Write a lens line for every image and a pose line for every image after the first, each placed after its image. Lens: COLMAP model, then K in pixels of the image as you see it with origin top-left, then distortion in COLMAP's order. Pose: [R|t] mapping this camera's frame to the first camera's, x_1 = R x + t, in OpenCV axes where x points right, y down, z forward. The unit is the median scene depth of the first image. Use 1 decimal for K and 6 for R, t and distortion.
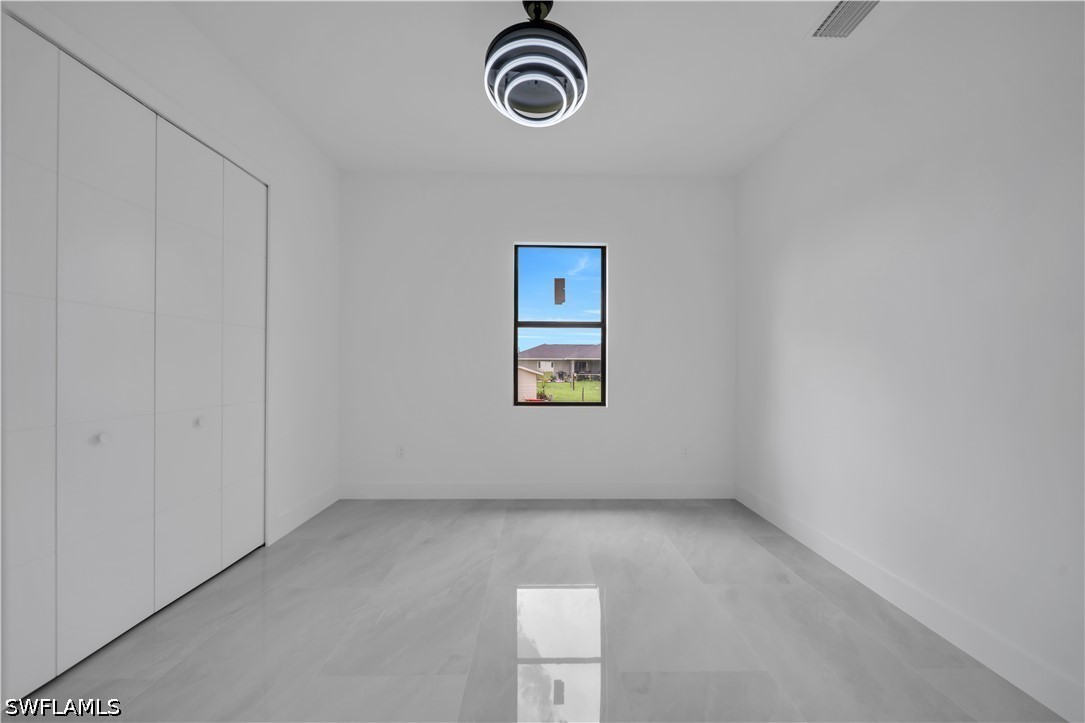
lens RADIAL K [[373.8, 0, 542.2], [0, 373.8, 366.7], [0, 0, 1]] dist [-0.000741, -0.000330]
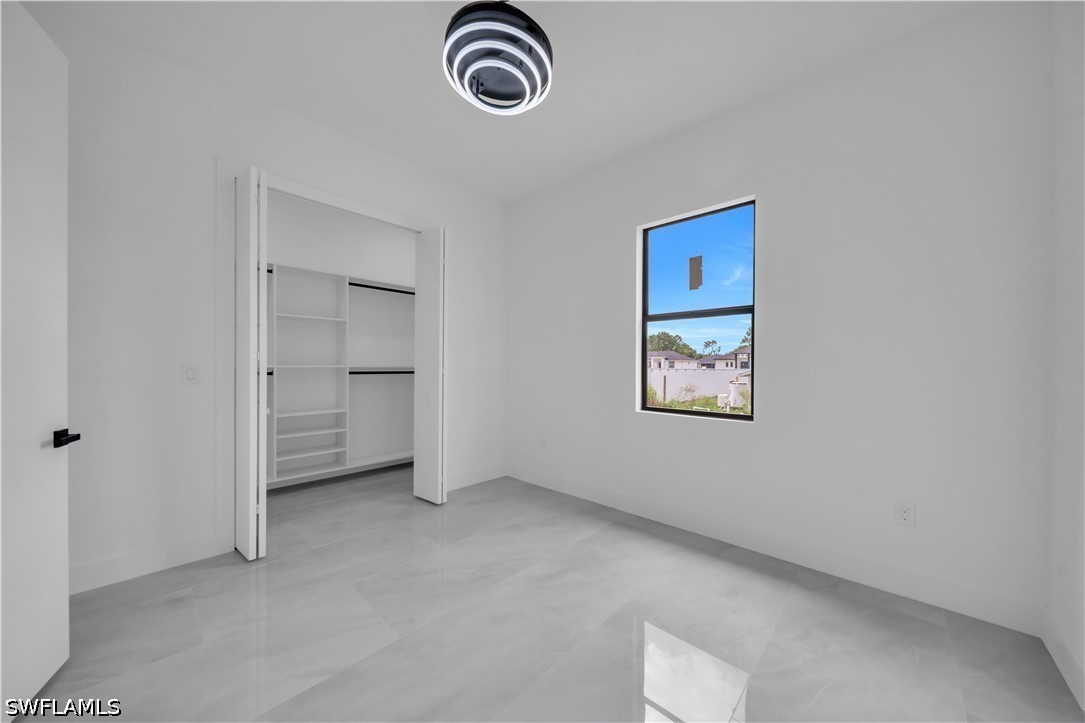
lens RADIAL K [[373.8, 0, 541.4], [0, 373.8, 364.3], [0, 0, 1]] dist [-0.000741, -0.000330]
pose [[0.723120, -0.002438, -0.690718, 0.369456], [-0.000053, 0.999994, -0.003585, -0.001637], [0.690722, 0.002629, 0.723115, 0.193264]]
